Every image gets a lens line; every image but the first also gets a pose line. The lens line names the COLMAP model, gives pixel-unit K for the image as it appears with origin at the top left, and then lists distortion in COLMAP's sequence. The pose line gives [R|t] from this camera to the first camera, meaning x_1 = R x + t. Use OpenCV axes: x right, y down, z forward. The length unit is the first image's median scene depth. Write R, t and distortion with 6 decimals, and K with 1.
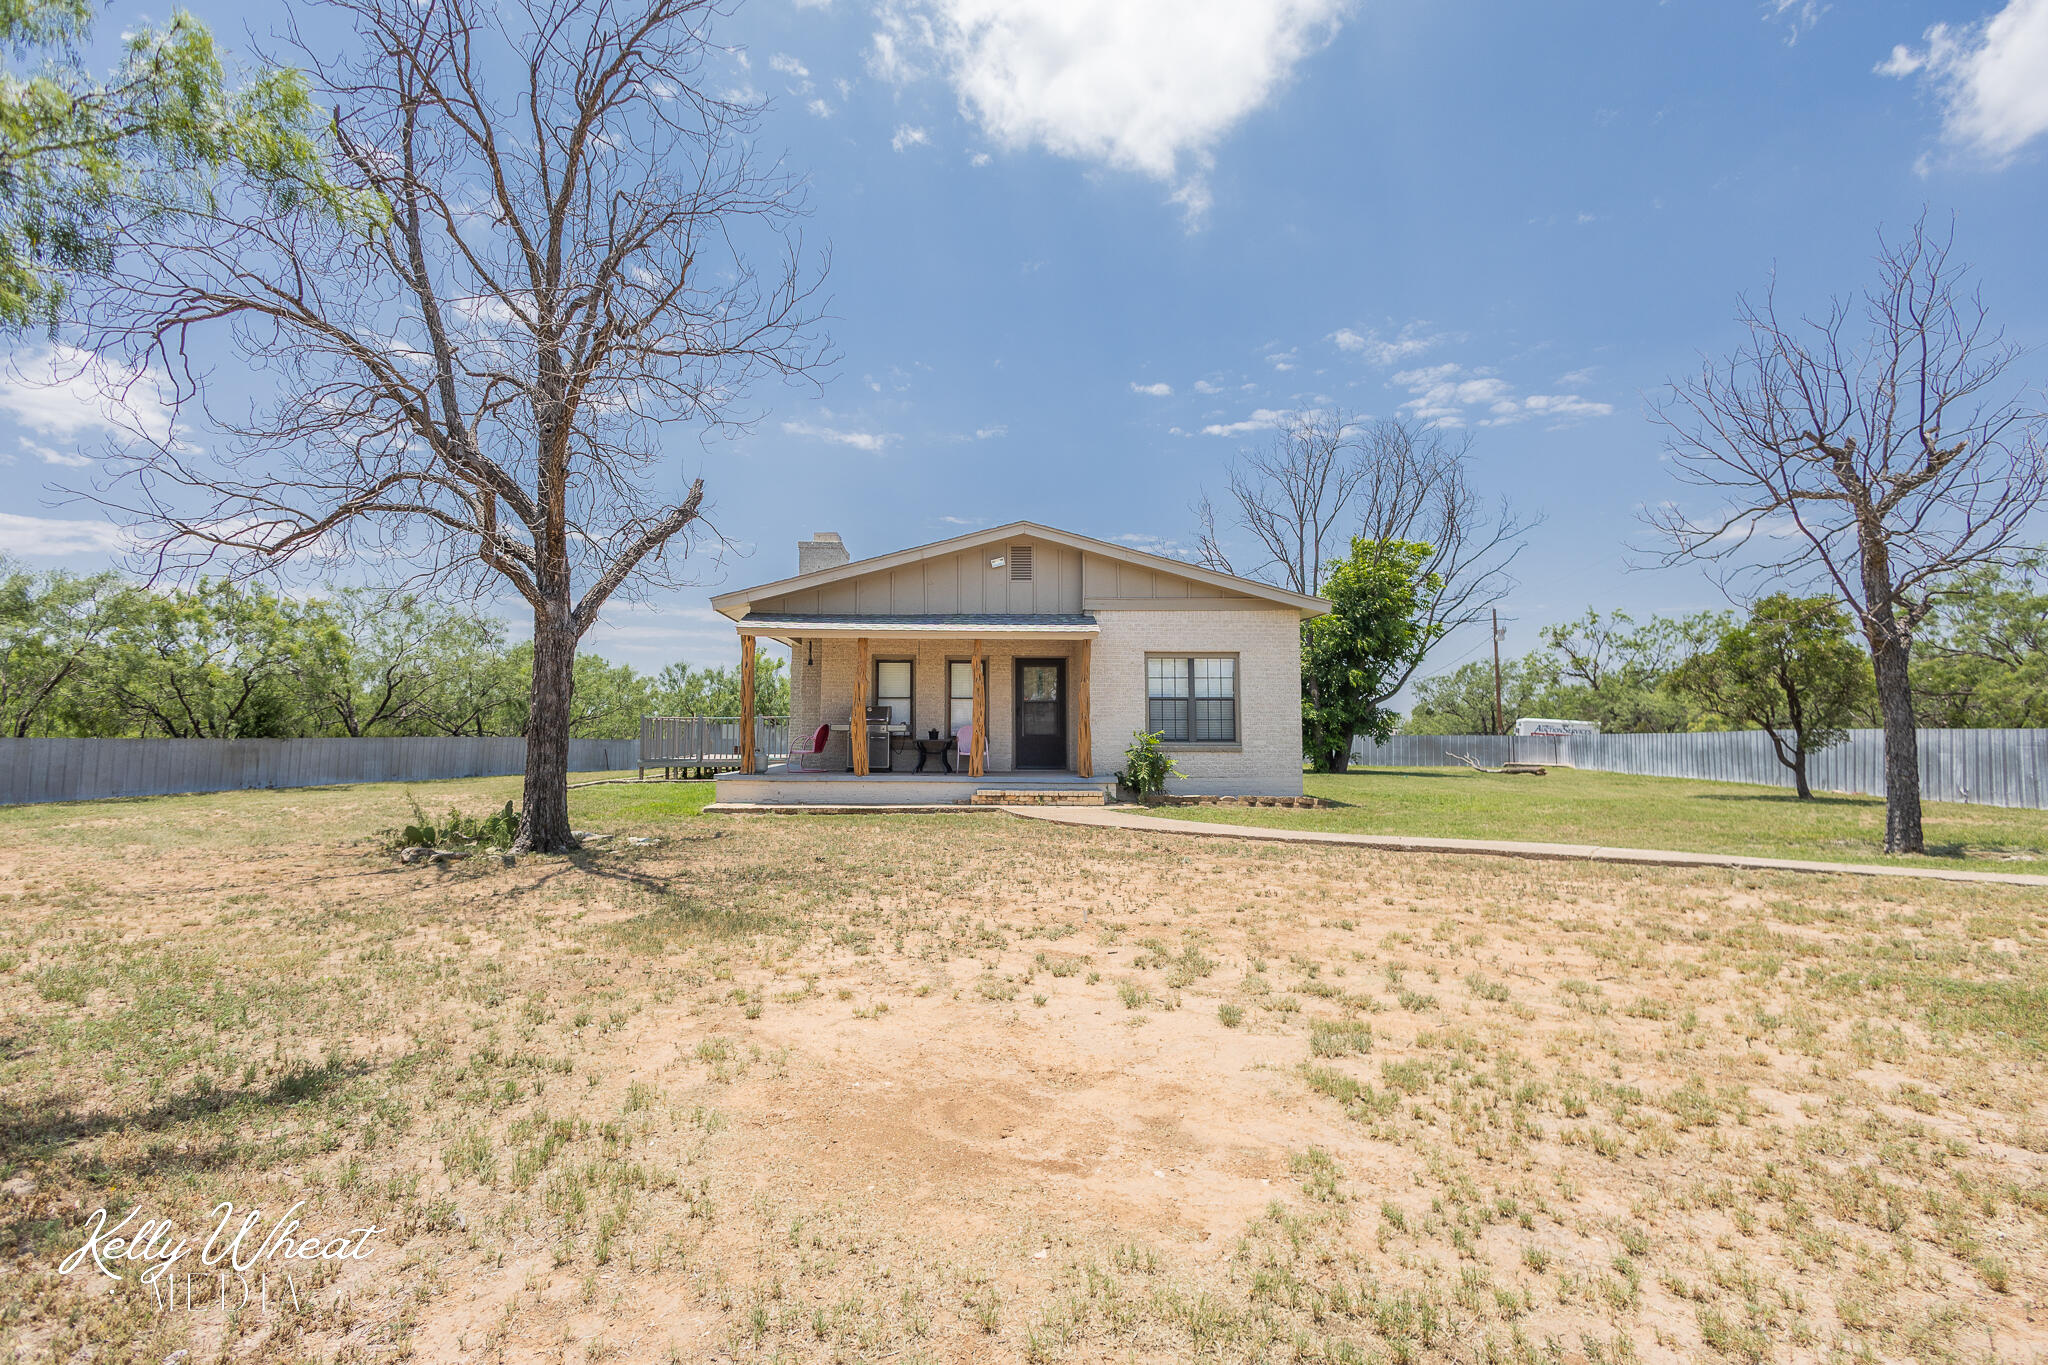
lens RADIAL K [[945.1, 0, 1027.6], [0, 945.1, 696.2], [0, 0, 1]] dist [-0.000359, 0.000920]
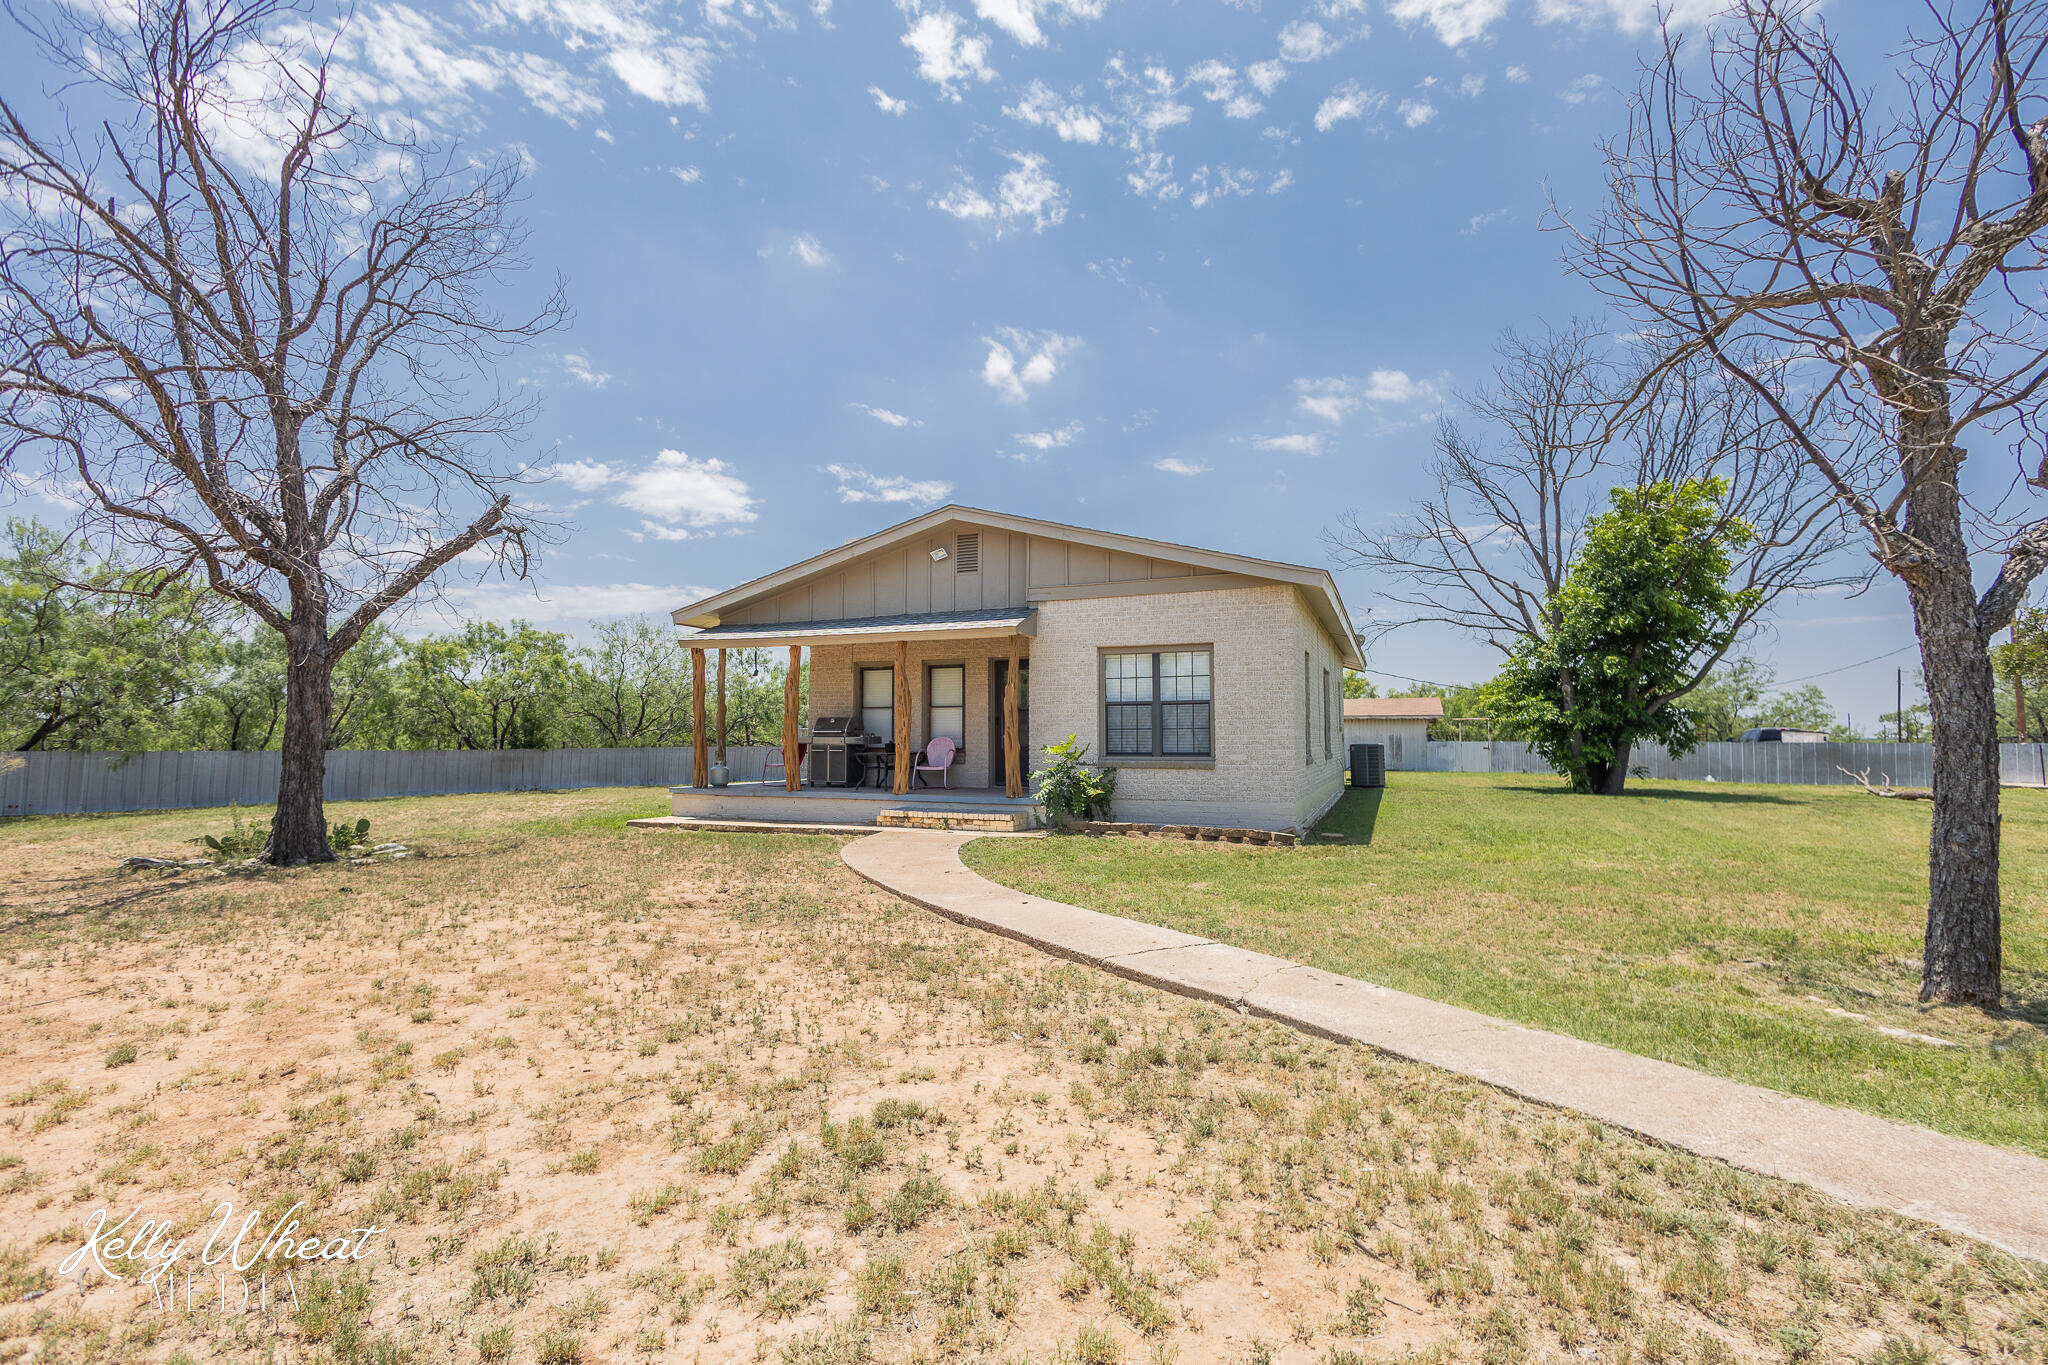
lens RADIAL K [[945.1, 0, 1020.0], [0, 945.1, 697.9], [0, 0, 1]] dist [-0.000359, 0.000920]
pose [[0.919951, -0.021316, -0.391454, 0.382577], [0.019863, 0.999773, -0.007762, 0.002383], [0.391530, -0.000634, 0.920165, 0.207215]]
